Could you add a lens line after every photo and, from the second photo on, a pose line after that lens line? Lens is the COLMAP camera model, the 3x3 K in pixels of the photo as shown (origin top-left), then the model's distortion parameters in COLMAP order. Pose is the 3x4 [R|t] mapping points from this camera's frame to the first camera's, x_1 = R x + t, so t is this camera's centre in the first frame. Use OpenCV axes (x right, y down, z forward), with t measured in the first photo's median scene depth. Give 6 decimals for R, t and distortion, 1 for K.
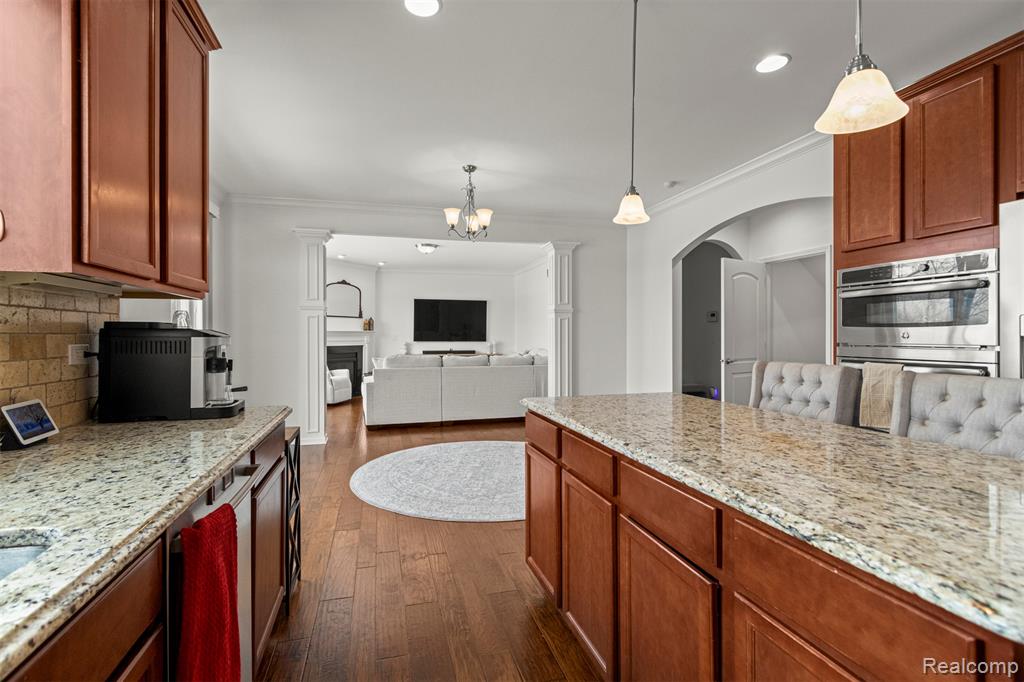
lens RADIAL K [[476.2, 0, 501.3], [0, 476.2, 336.3], [0, 0, 1]] dist [0.005181, -0.001125]
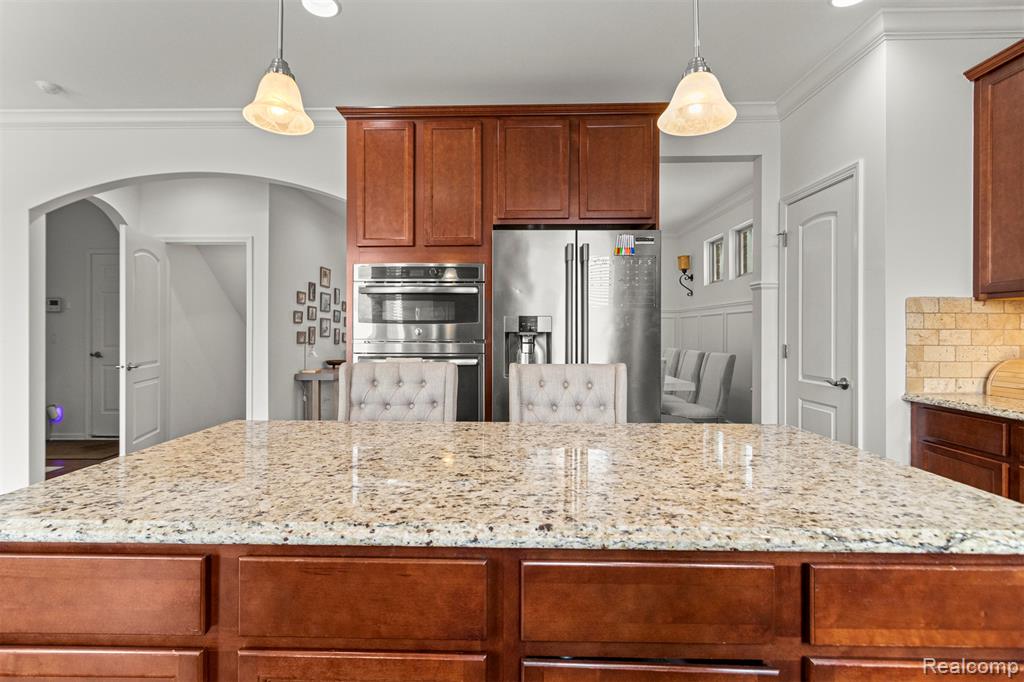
lens RADIAL K [[476.2, 0, 505.7], [0, 476.2, 331.9], [0, 0, 1]] dist [0.005181, -0.001125]
pose [[0.276979, 0.000697, 0.960876, -0.151714], [0.000569, 0.999999, -0.000889, 0.000298], [-0.960876, 0.000793, 0.276979, 0.479625]]
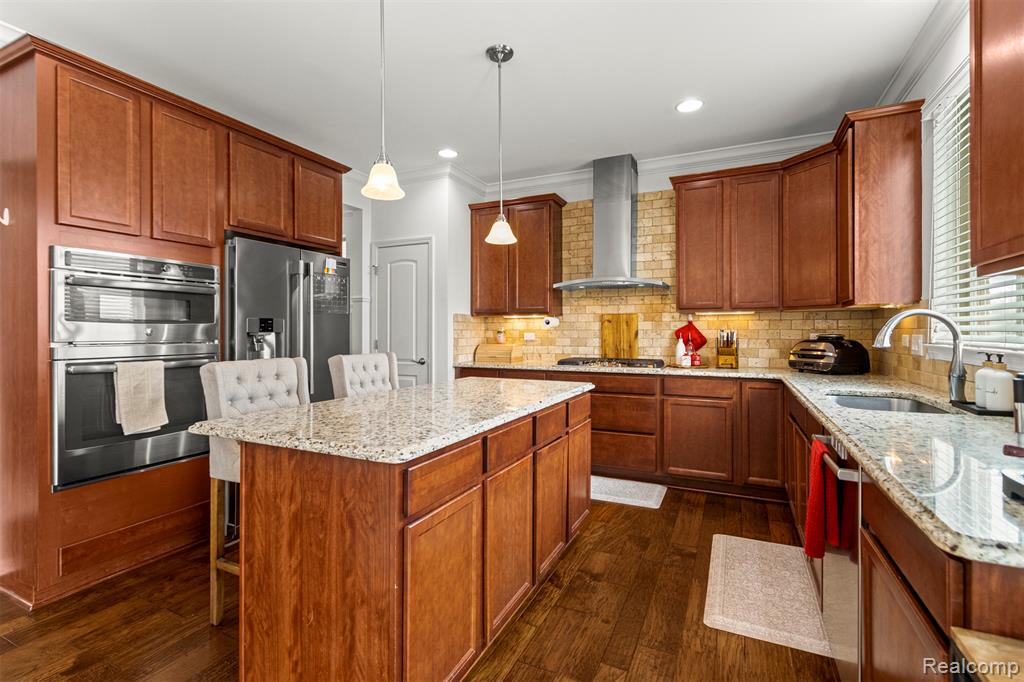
lens RADIAL K [[476.2, 0, 498.7], [0, 476.2, 332.5], [0, 0, 1]] dist [0.005181, -0.001125]
pose [[-0.752161, 0.000792, 0.658979, -0.348703], [0.003964, 0.999987, 0.003322, -0.001196], [-0.658968, 0.005111, -0.752154, 1.216703]]
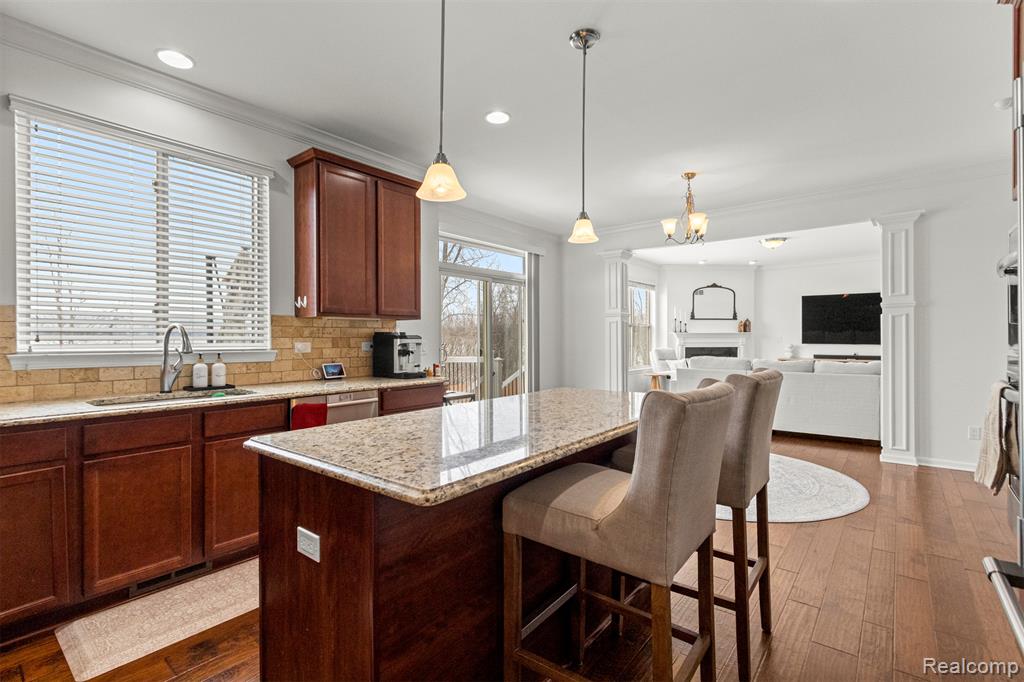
lens RADIAL K [[476.2, 0, 501.6], [0, 476.2, 334.6], [0, 0, 1]] dist [0.005181, -0.001125]
pose [[0.583782, -0.006314, -0.811886, 0.909823], [0.000593, 0.999973, -0.007350, -0.001074], [0.811910, 0.003809, 0.583770, 0.113808]]
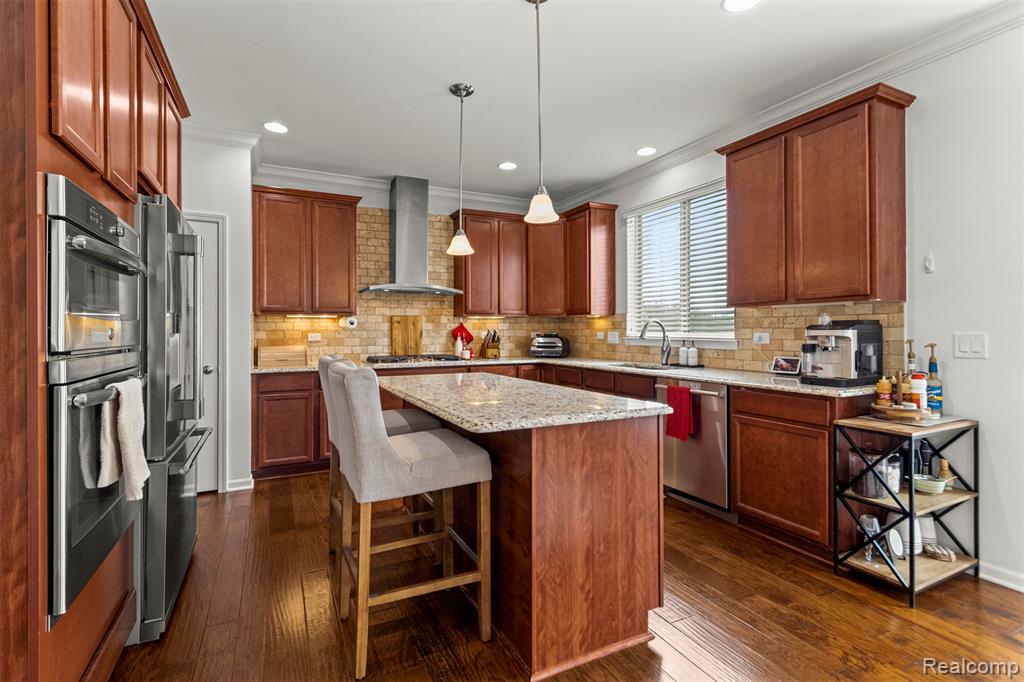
lens RADIAL K [[476.2, 0, 505.3], [0, 476.2, 330.5], [0, 0, 1]] dist [0.005181, -0.001125]
pose [[-0.981293, 0.006154, -0.192420, 0.447880], [0.005627, 0.999979, 0.003287, -0.005320], [0.192436, 0.002143, -0.981307, 1.623814]]
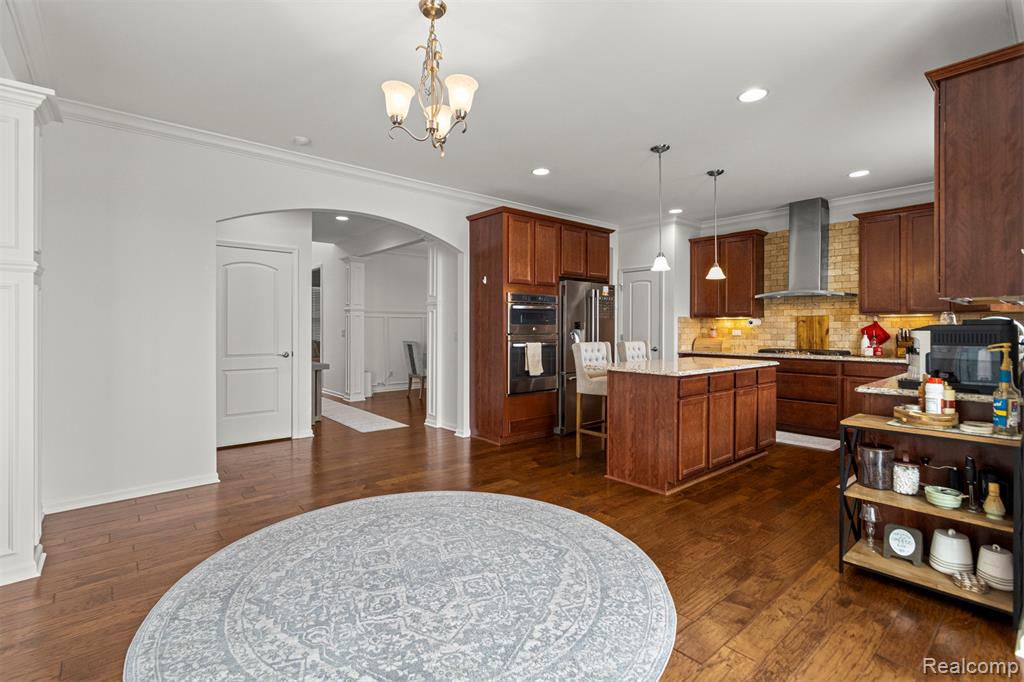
lens RADIAL K [[476.2, 0, 499.4], [0, 476.2, 329.3], [0, 0, 1]] dist [0.005181, -0.001125]
pose [[-0.427412, -0.000907, 0.904056, -0.966675], [0.002698, 0.999994, 0.002278, -0.006606], [-0.904053, 0.003413, -0.427407, 1.962858]]
